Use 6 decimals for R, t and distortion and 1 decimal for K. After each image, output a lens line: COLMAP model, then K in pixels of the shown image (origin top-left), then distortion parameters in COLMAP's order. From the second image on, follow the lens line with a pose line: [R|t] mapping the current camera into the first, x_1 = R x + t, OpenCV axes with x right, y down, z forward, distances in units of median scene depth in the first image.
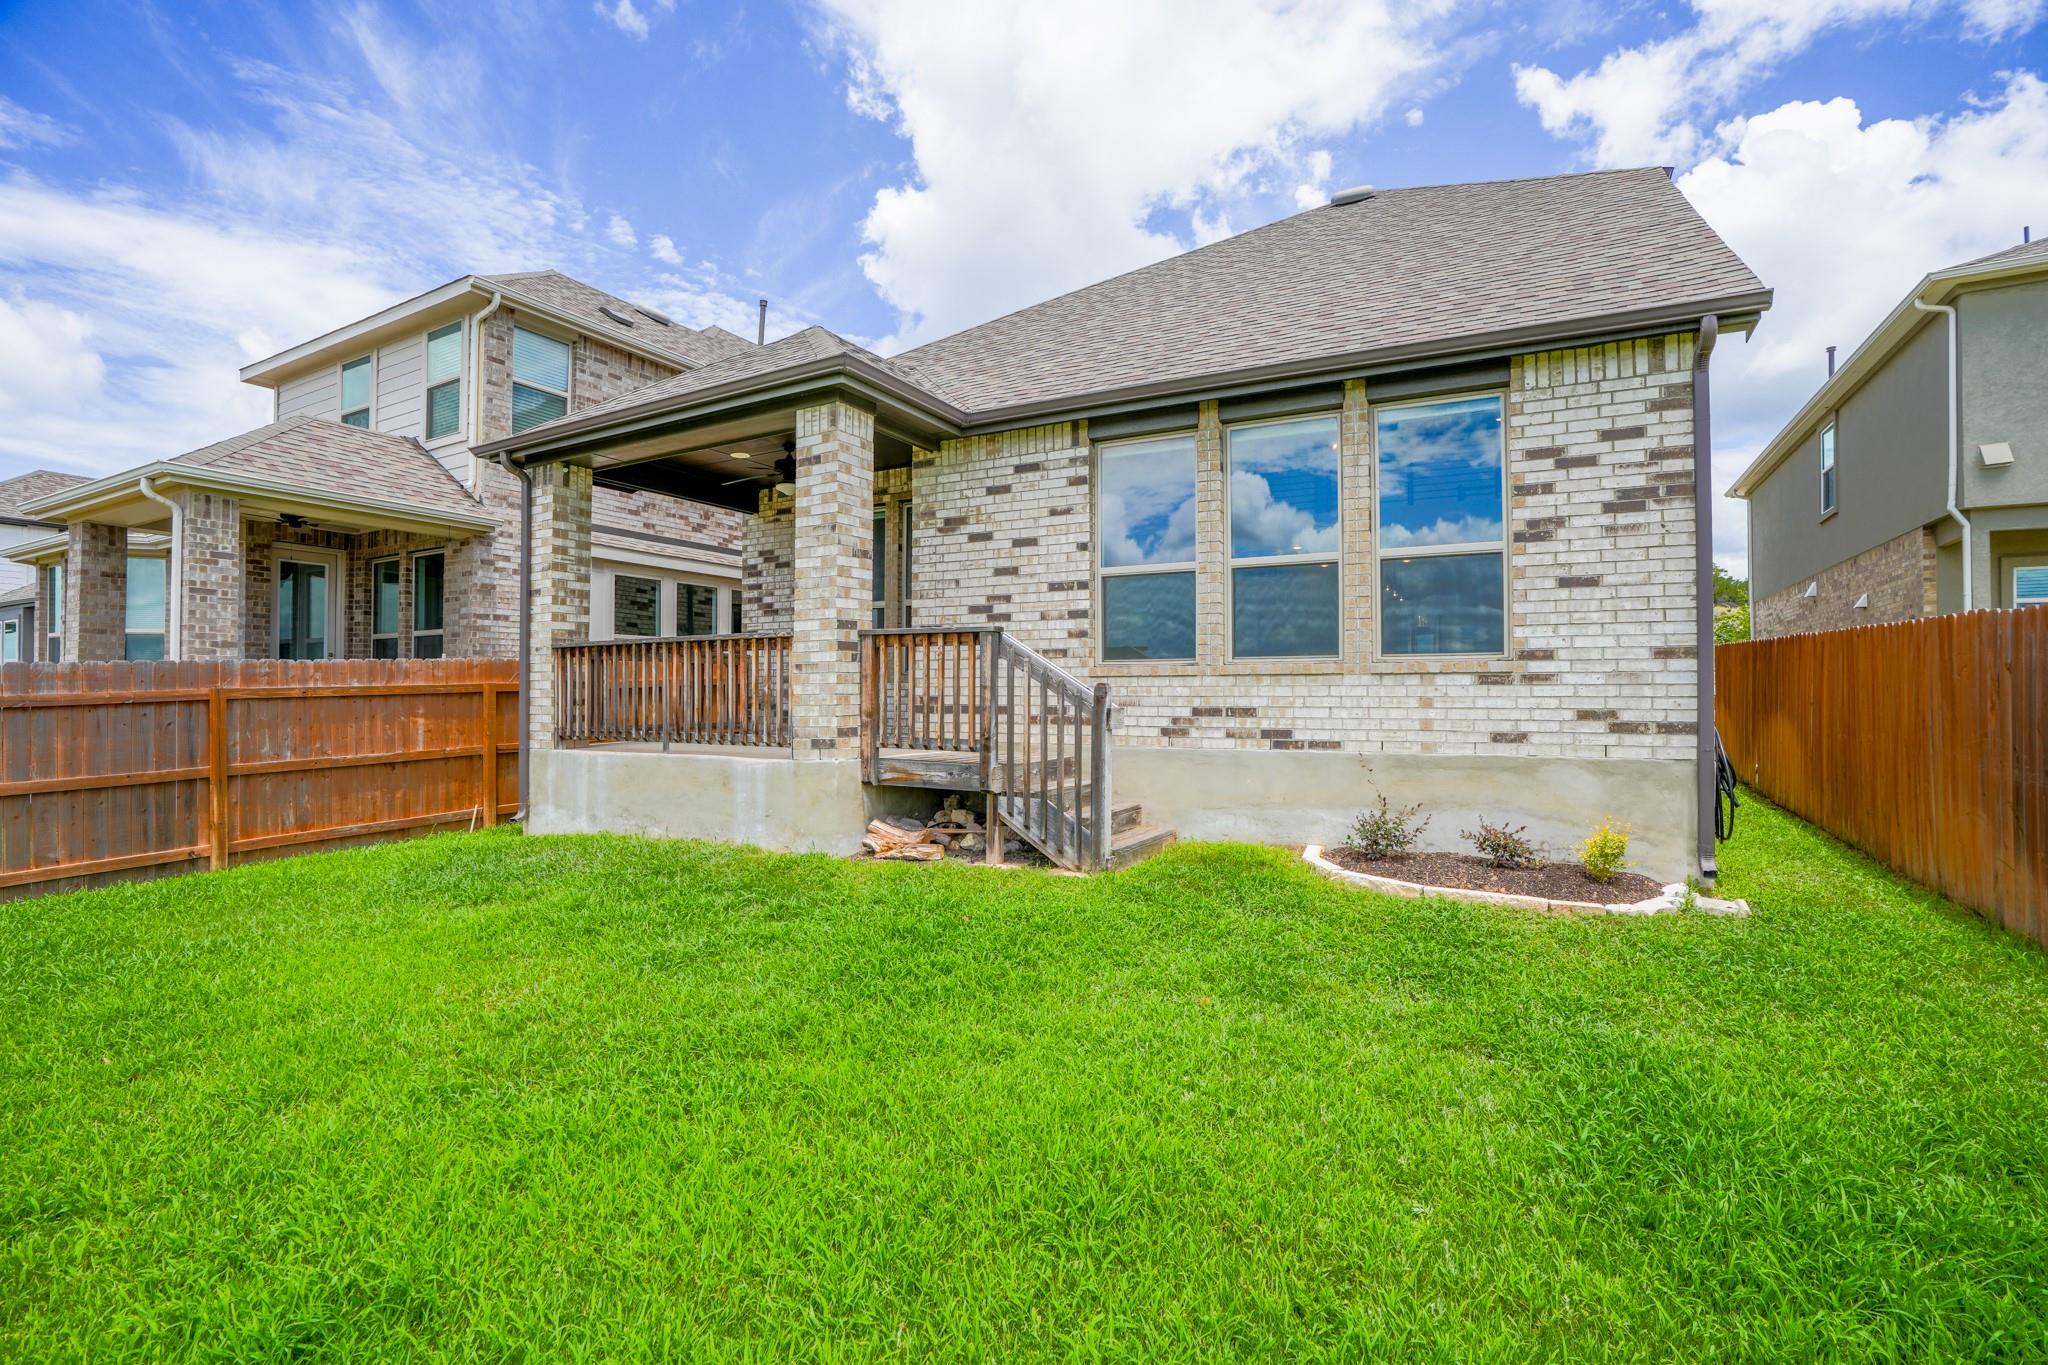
lens RADIAL K [[943.2, 0, 1016.9], [0, 943.2, 688.9], [0, 0, 1]] dist [0.000571, 0.001622]
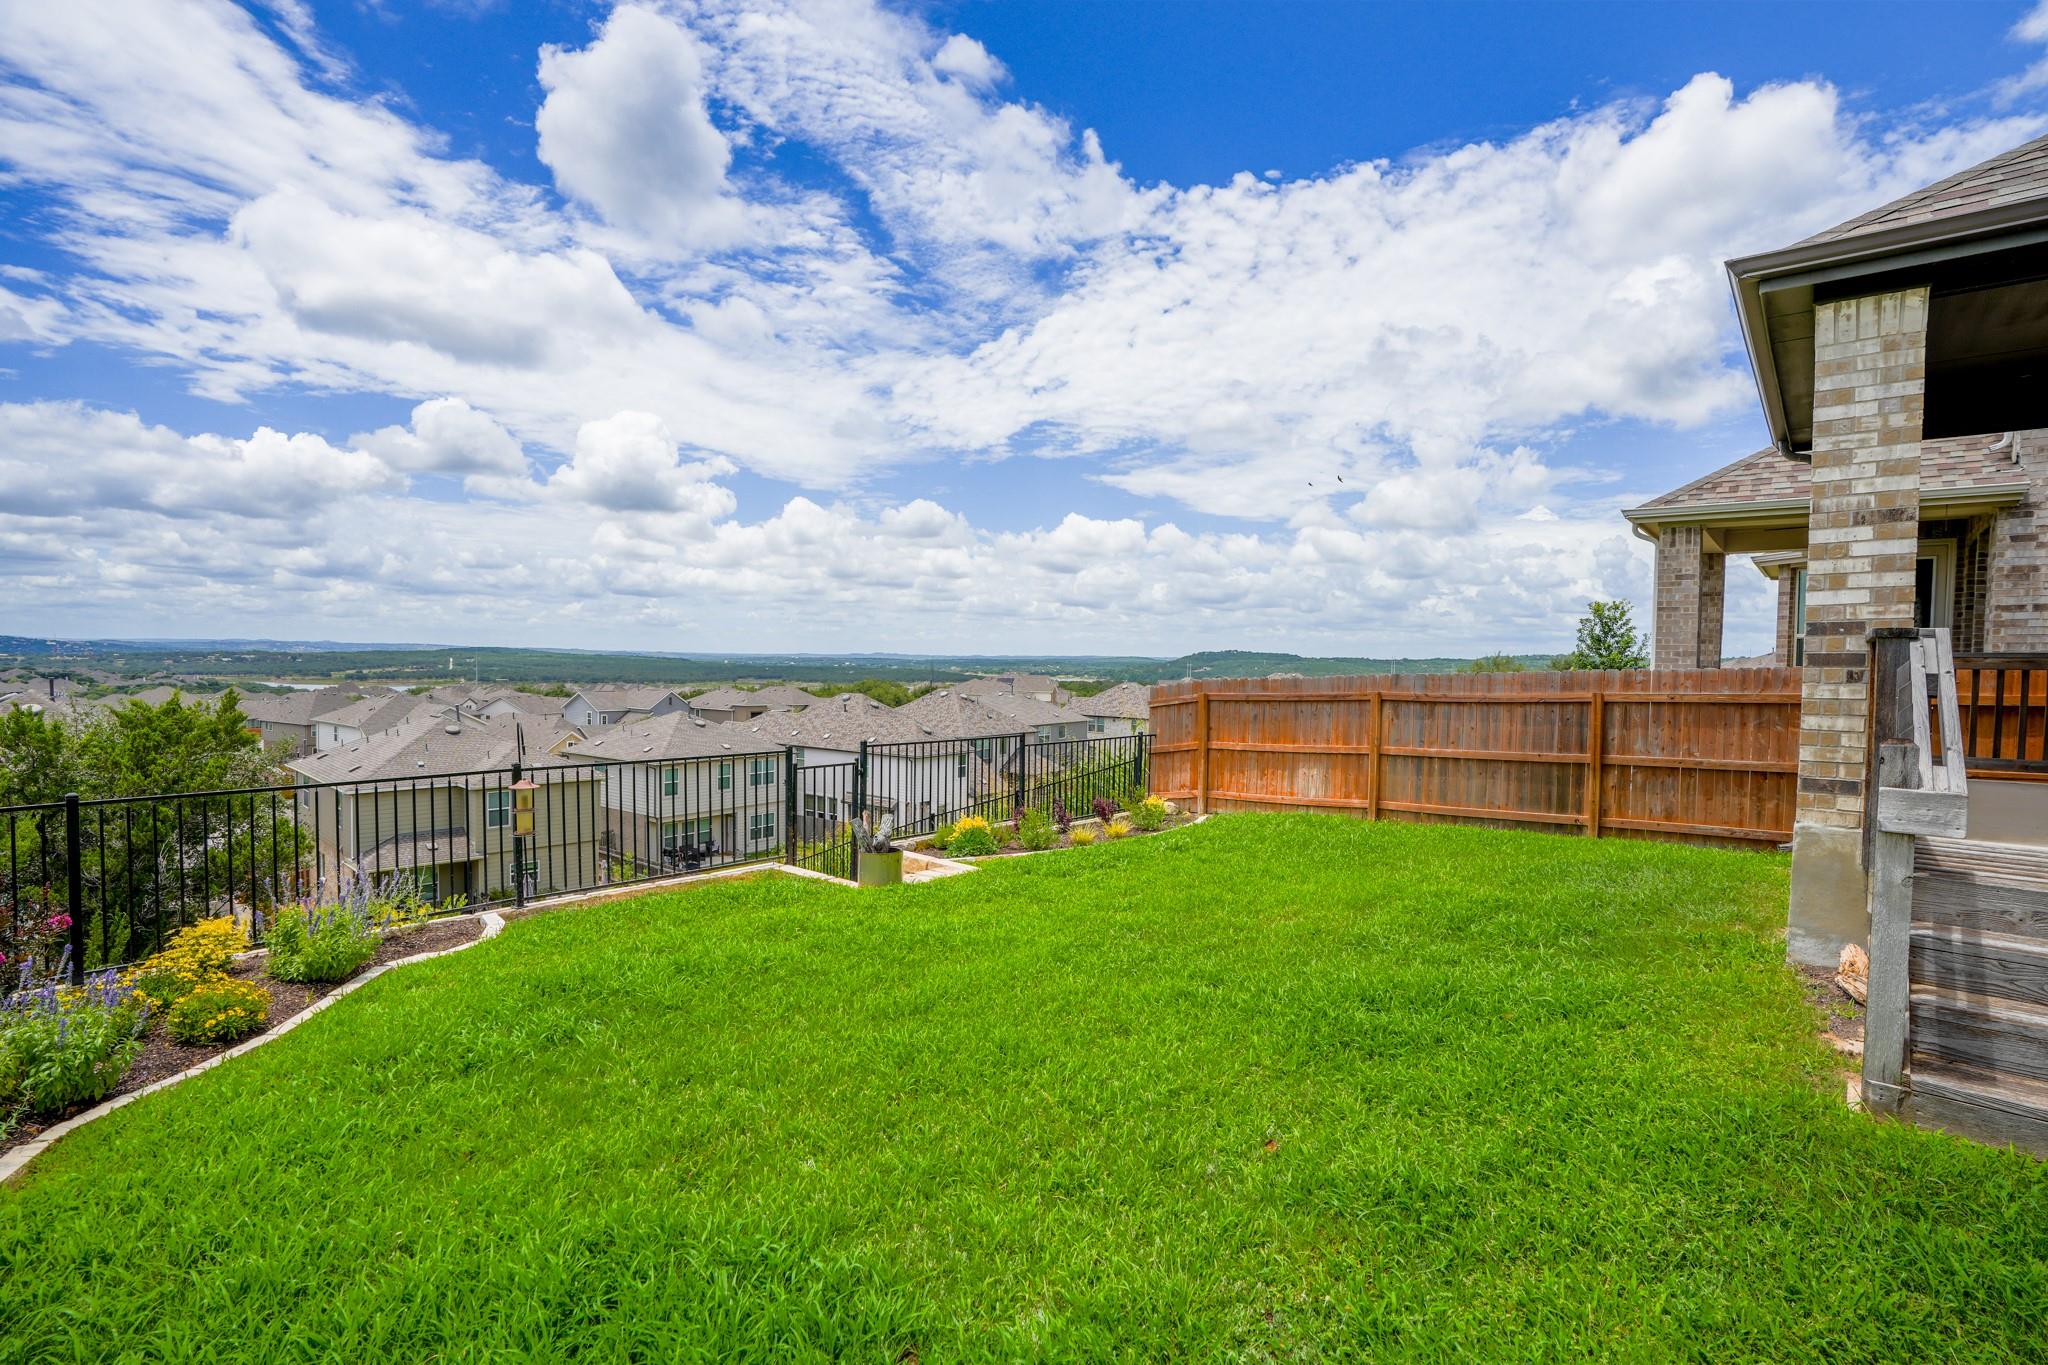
lens RADIAL K [[943.2, 0, 1016.9], [0, 943.2, 688.9], [0, 0, 1]] dist [0.000571, 0.001622]
pose [[-0.175703, 0.025355, -0.984117, 0.446186], [-0.011389, 0.999549, 0.027786, -0.027712], [0.984377, 0.016090, -0.175335, 0.405429]]
